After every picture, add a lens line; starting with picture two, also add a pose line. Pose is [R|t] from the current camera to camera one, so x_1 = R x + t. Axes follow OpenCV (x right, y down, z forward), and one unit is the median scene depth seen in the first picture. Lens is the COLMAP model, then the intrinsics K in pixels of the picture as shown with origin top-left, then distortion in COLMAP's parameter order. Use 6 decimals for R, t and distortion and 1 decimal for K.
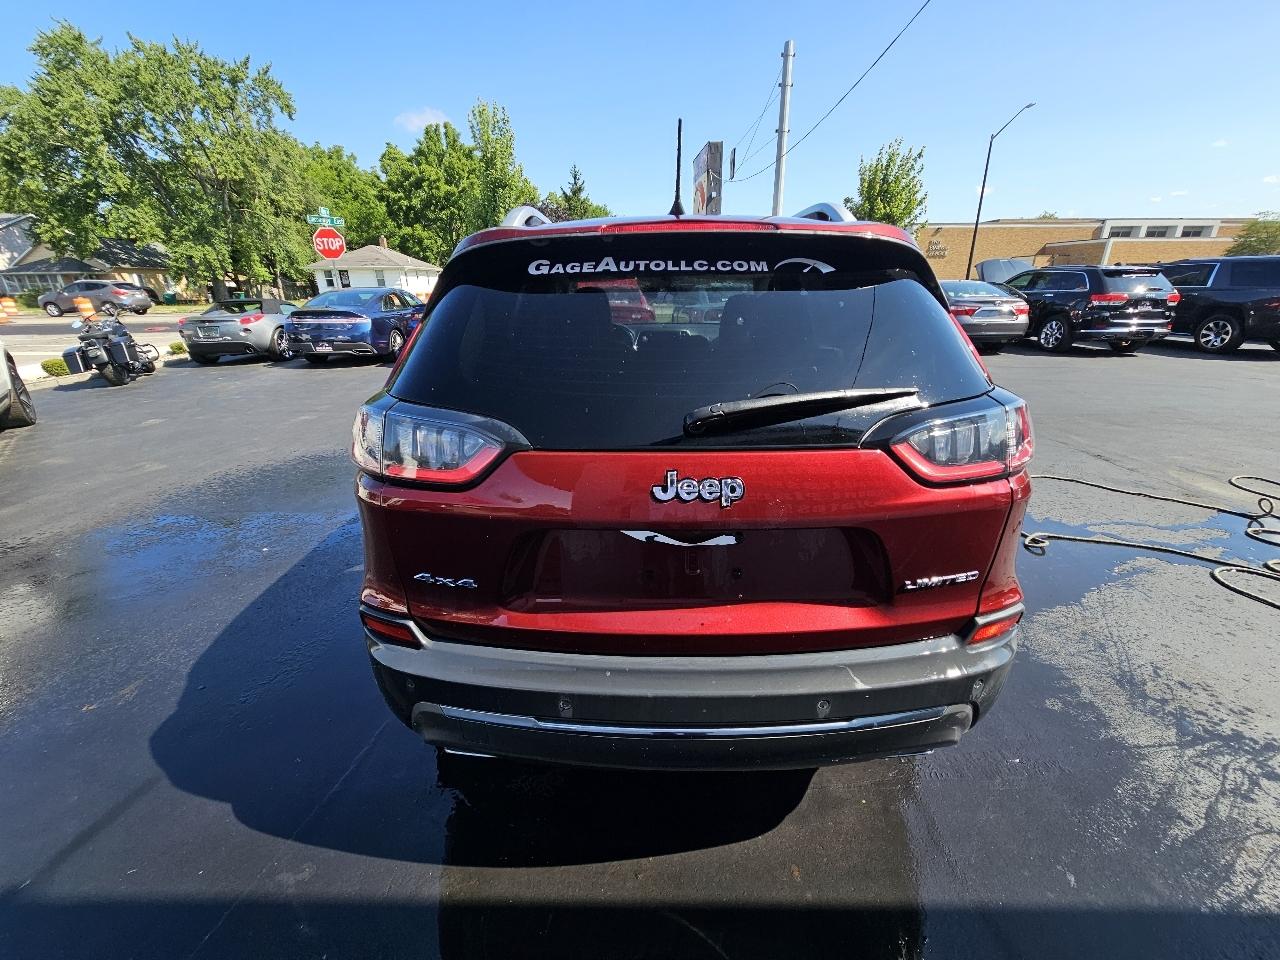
lens RADIAL K [[517.9, 0, 640.3], [0, 517.9, 482.5], [0, 0, 1]] dist [-0.000290, -0.001530]
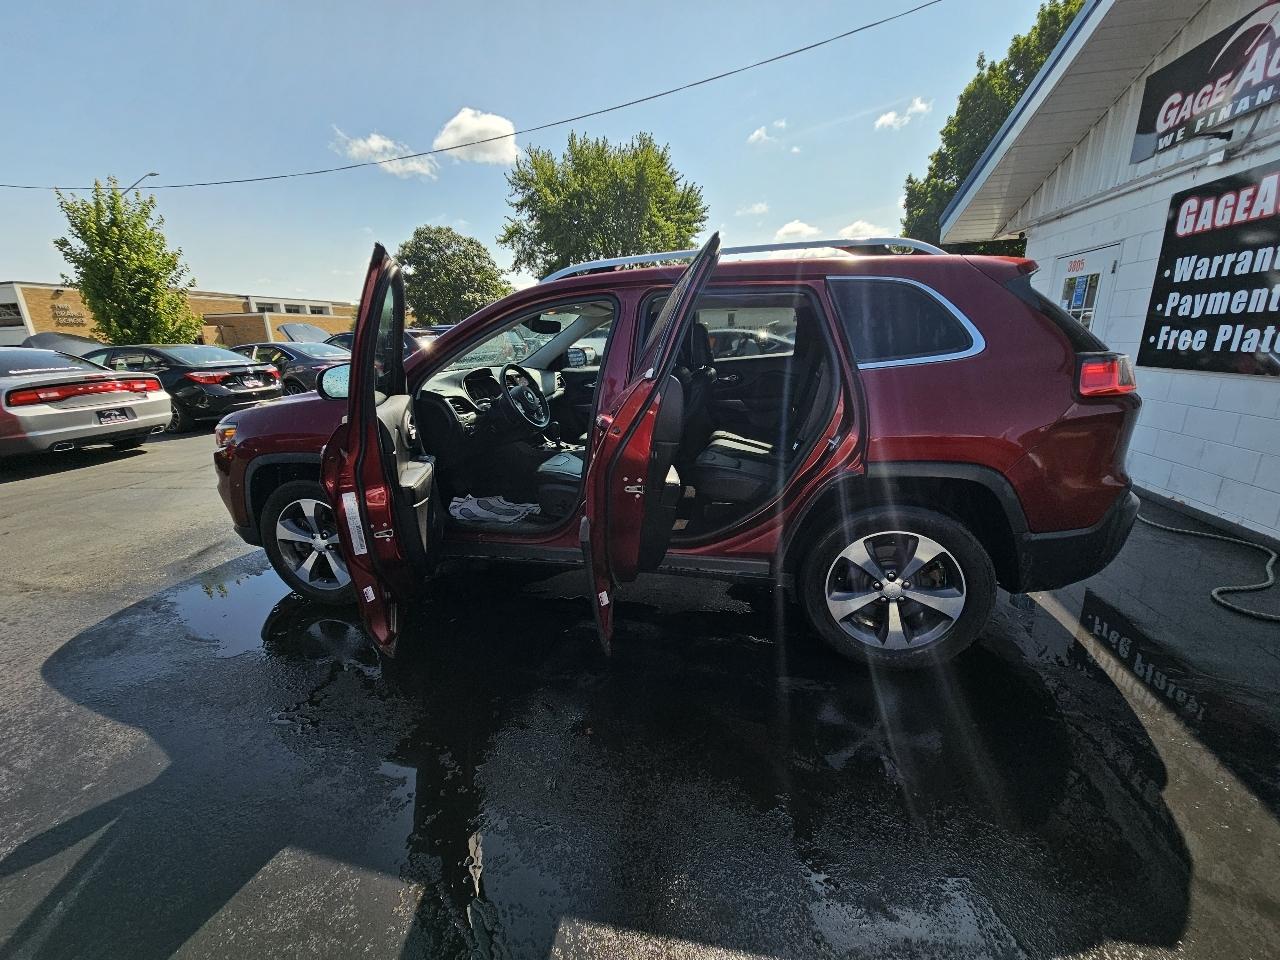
lens RADIAL K [[518.8, 0, 641.3], [0, 518.8, 479.9], [0, 0, 1]] dist [0.004090, -0.002666]
pose [[0.232208, -0.254156, 0.938874, -0.171584], [0.373472, 0.914565, 0.155207, -0.042259], [-0.898108, 0.314603, 0.307289, 0.137333]]
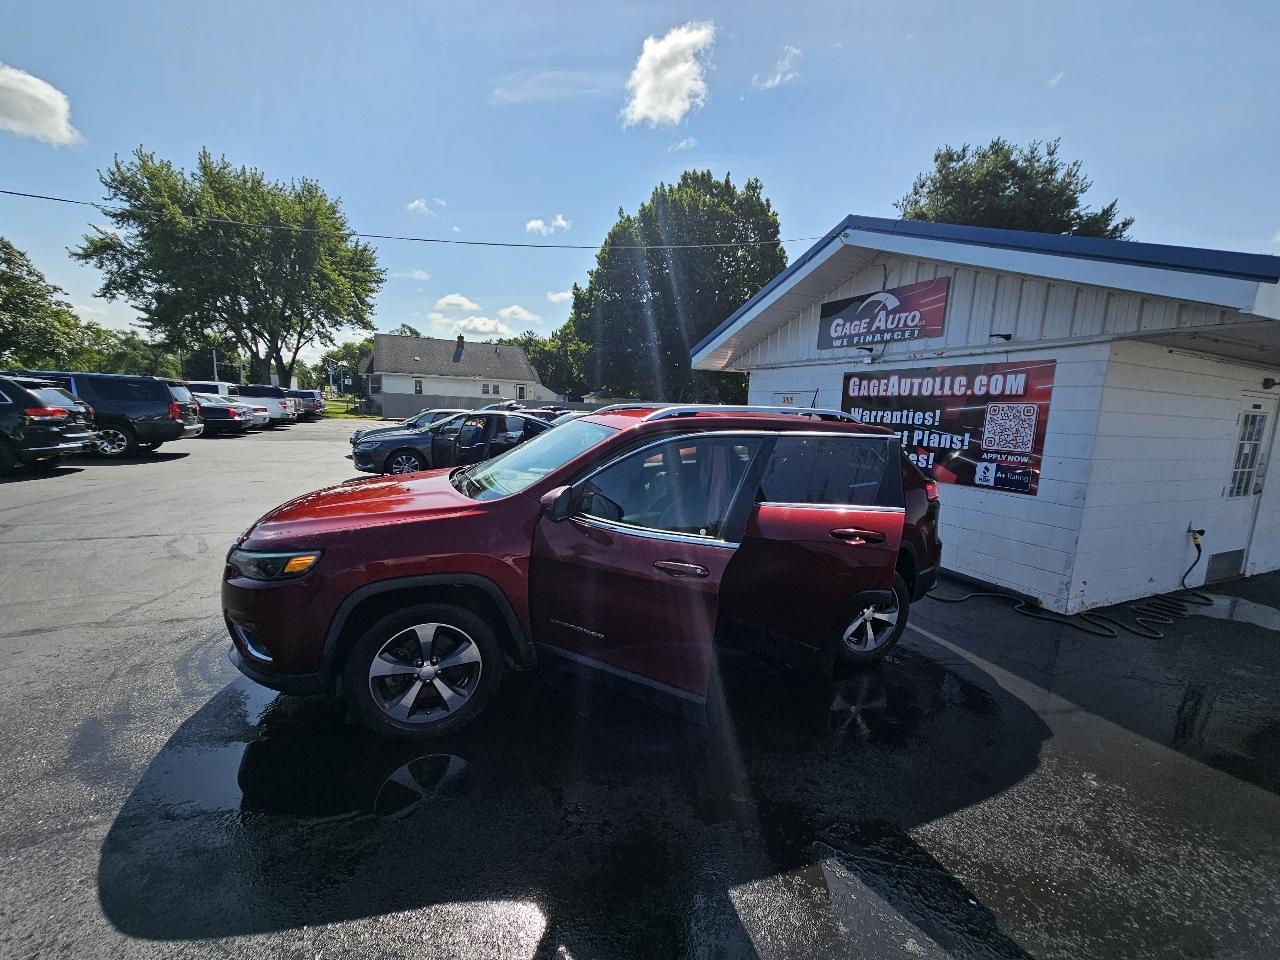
lens RADIAL K [[517.9, 0, 640.3], [0, 517.9, 482.5], [0, 0, 1]] dist [-0.000290, -0.001530]
pose [[-0.364573, -0.138540, 0.920811, -0.201501], [0.294843, 0.920816, 0.255276, -0.108802], [-0.883264, 0.364562, -0.294857, 0.256911]]
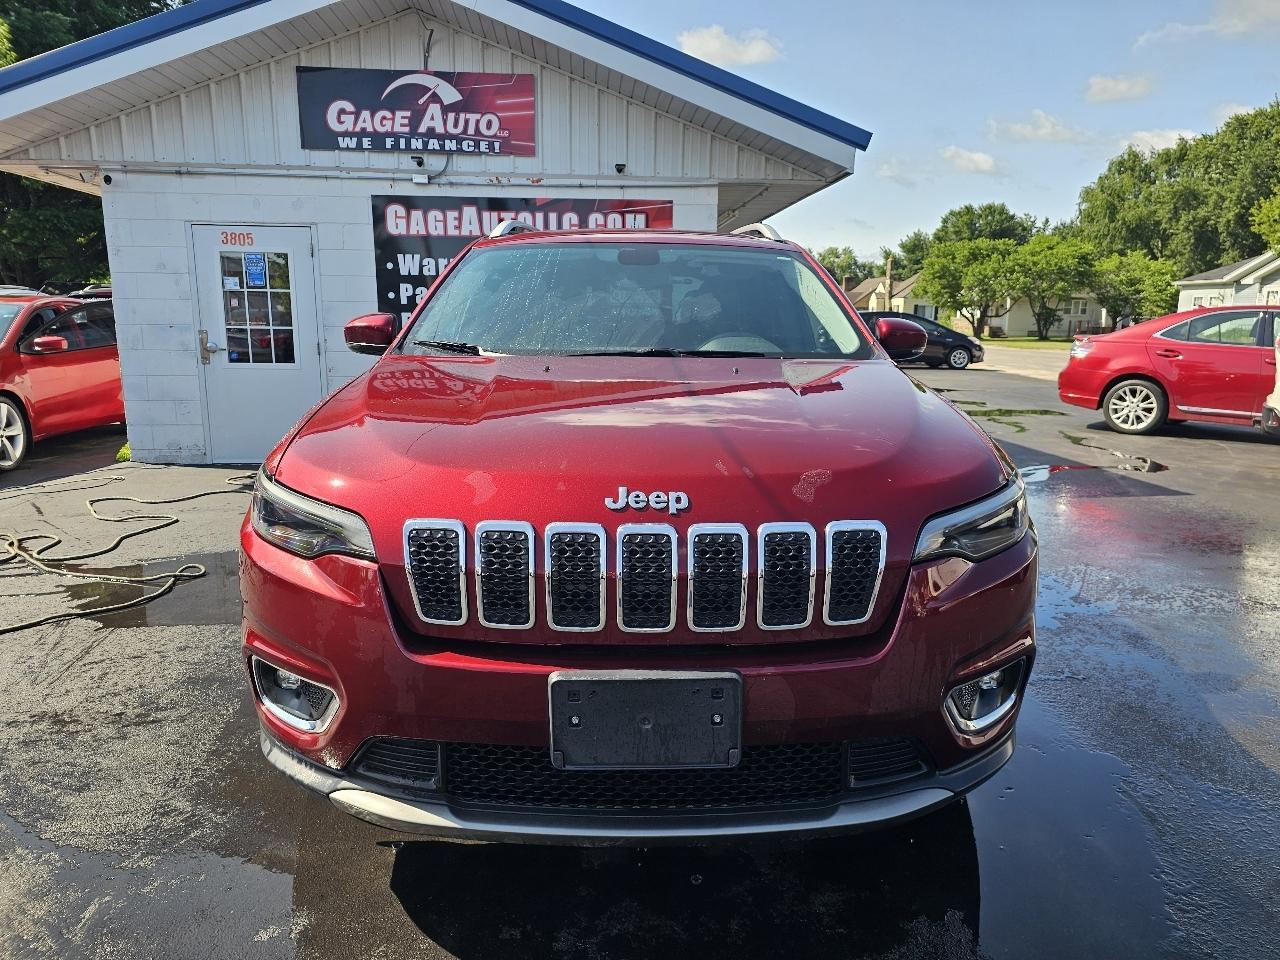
lens RADIAL K [[878.4, 0, 659.4], [0, 878.4, 486.3], [0, 0, 1]] dist [0.023294, -0.003672]
pose [[-0.999785, 0.003061, -0.020510, 0.005008], [-0.008228, 0.849293, 0.527858, -0.145813], [0.019035, 0.527913, -0.849085, 0.410898]]
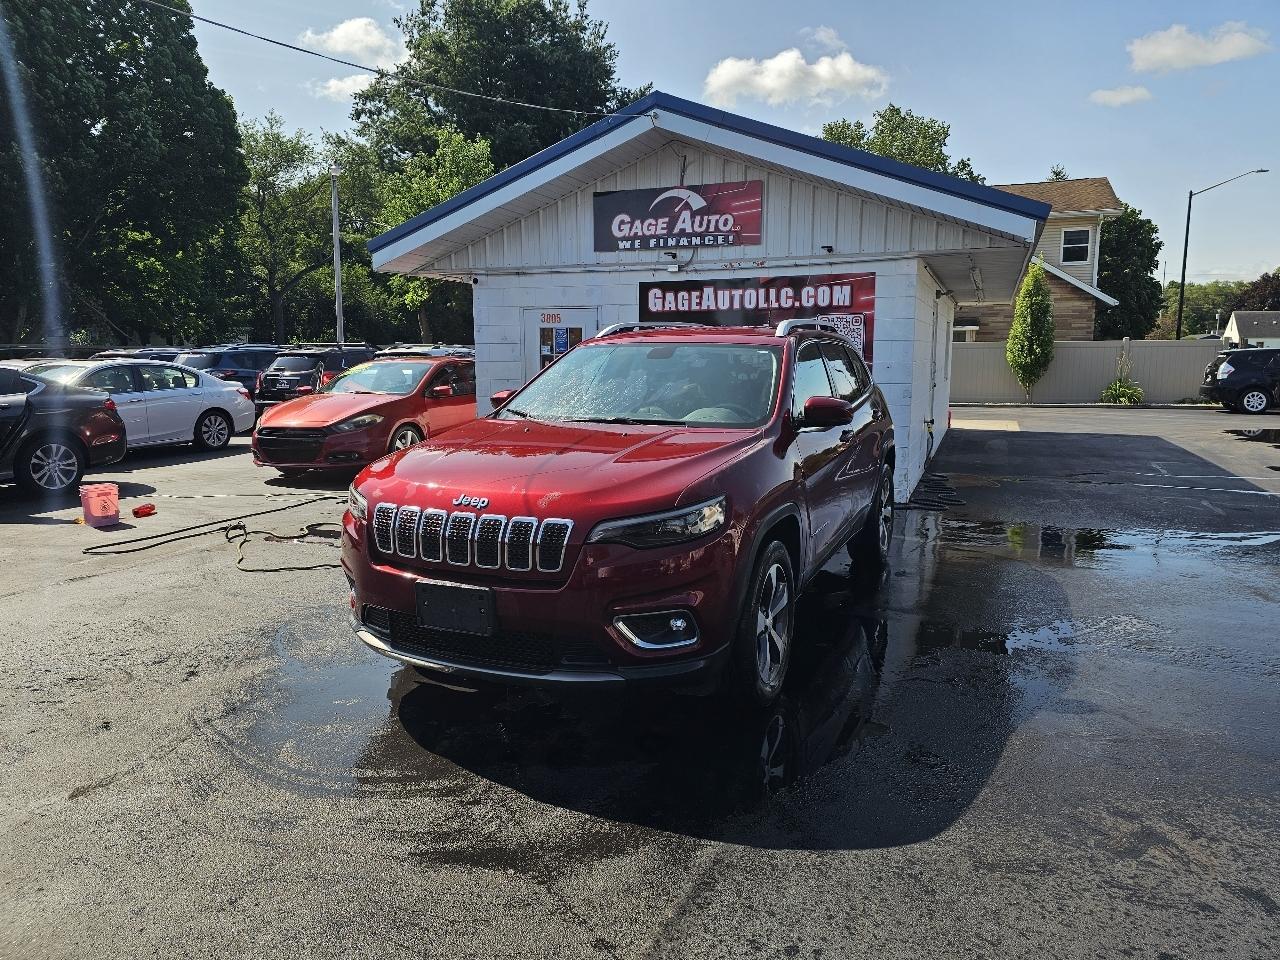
lens RADIAL K [[848.5, 0, 646.2], [0, 848.5, 473.5], [0, 0, 1]] dist [0.063251, -0.063049]
pose [[-0.908869, -0.049087, 0.414182, -0.105314], [0.157637, 0.878962, 0.450085, -0.176996], [-0.386144, 0.474359, -0.791124, 0.460072]]
